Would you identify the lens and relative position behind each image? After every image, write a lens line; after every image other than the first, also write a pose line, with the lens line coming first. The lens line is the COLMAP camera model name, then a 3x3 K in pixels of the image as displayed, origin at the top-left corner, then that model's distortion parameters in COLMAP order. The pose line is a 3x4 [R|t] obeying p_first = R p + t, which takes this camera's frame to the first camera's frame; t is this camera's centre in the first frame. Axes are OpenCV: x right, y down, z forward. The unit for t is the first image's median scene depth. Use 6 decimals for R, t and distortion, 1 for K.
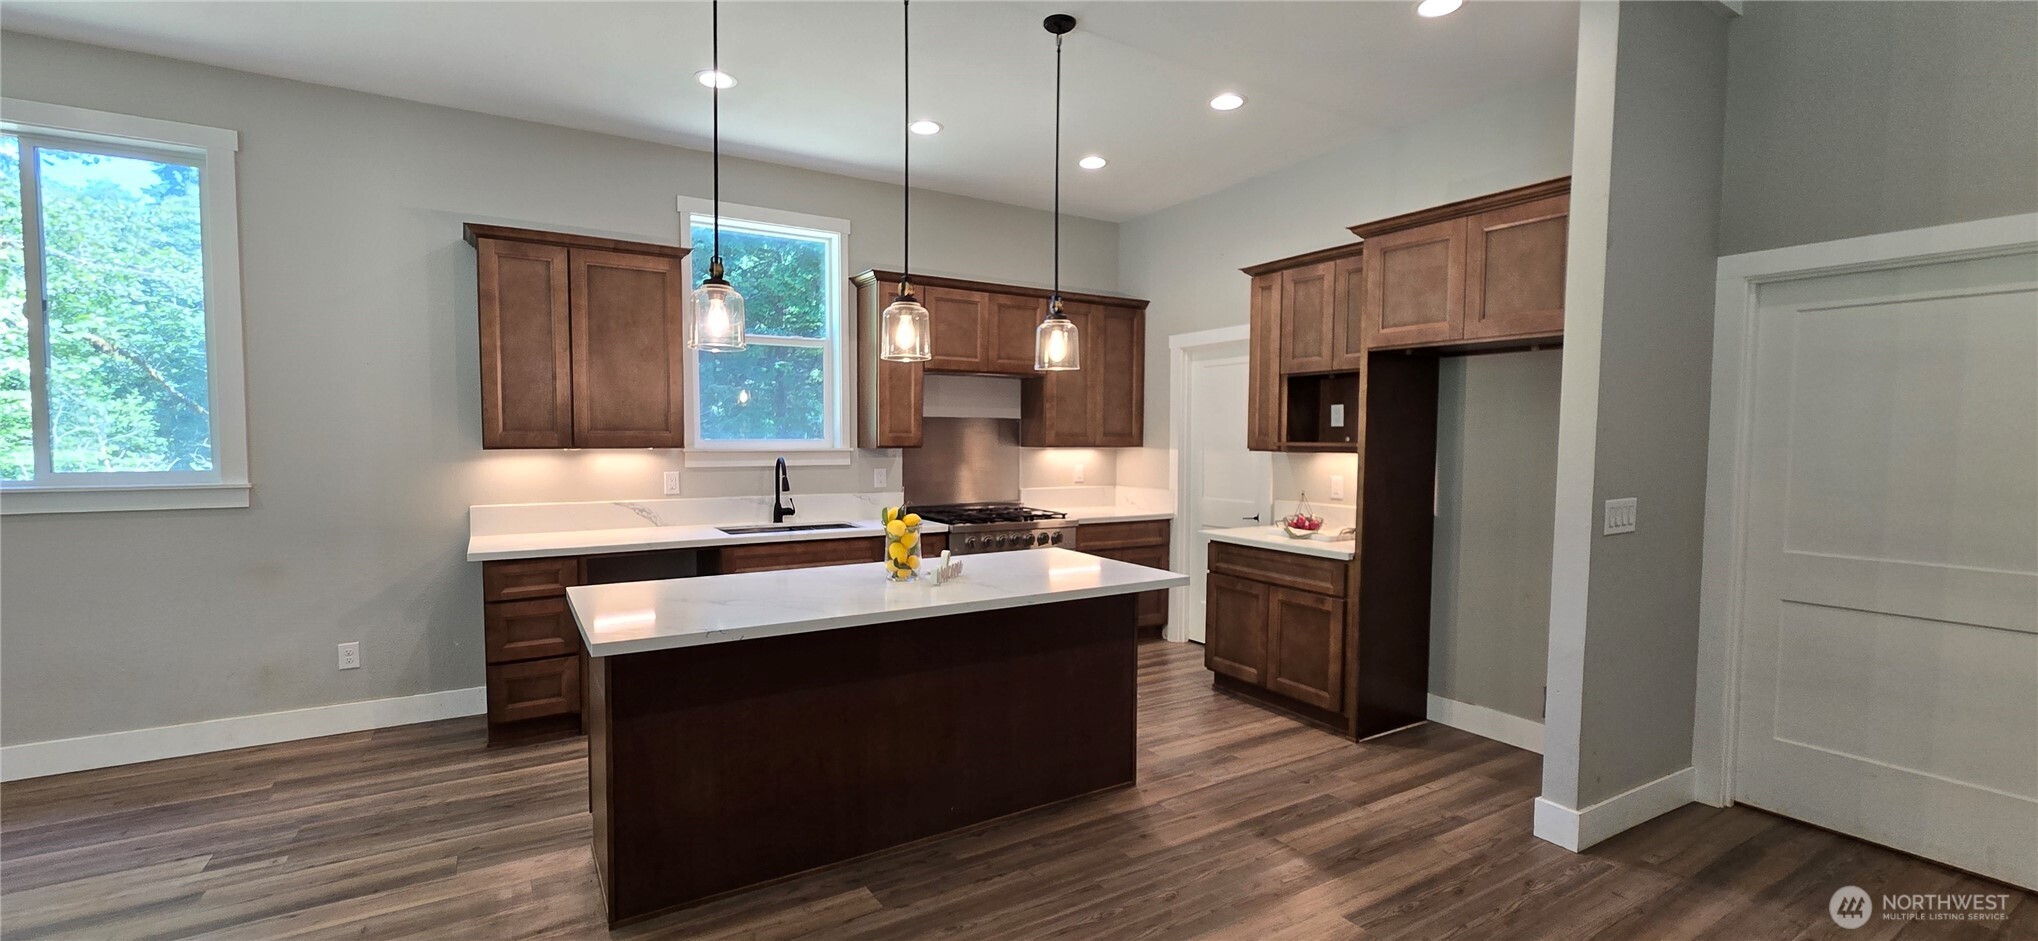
lens RADIAL K [[835.9, 0, 1010.7], [0, 835.9, 478.7], [0, 0, 1]] dist [-0.001203, 0.000081]
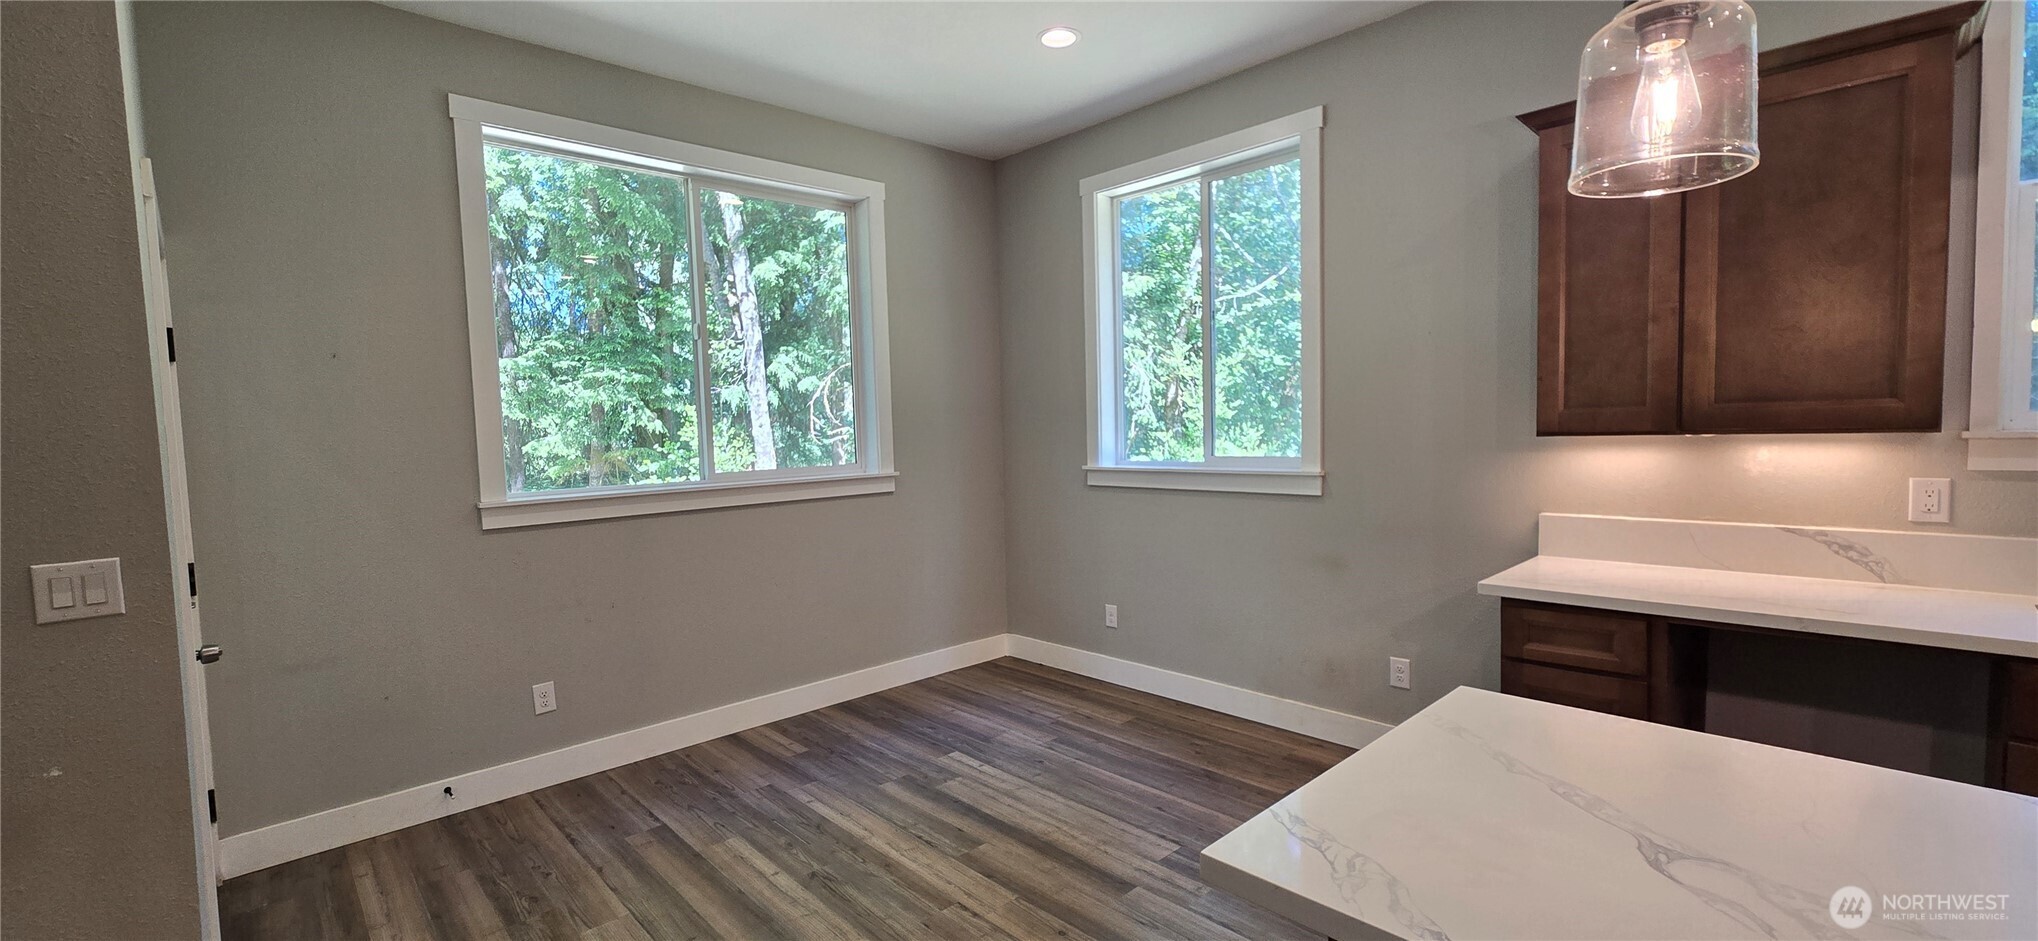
lens RADIAL K [[835.9, 0, 1025.4], [0, 835.9, 479.5], [0, 0, 1]] dist [-0.001203, 0.000081]
pose [[0.205566, 0.052565, -0.977231, -0.029106], [-0.024791, 0.998516, 0.048494, -0.020316], [0.978329, 0.014258, 0.206564, 0.401649]]
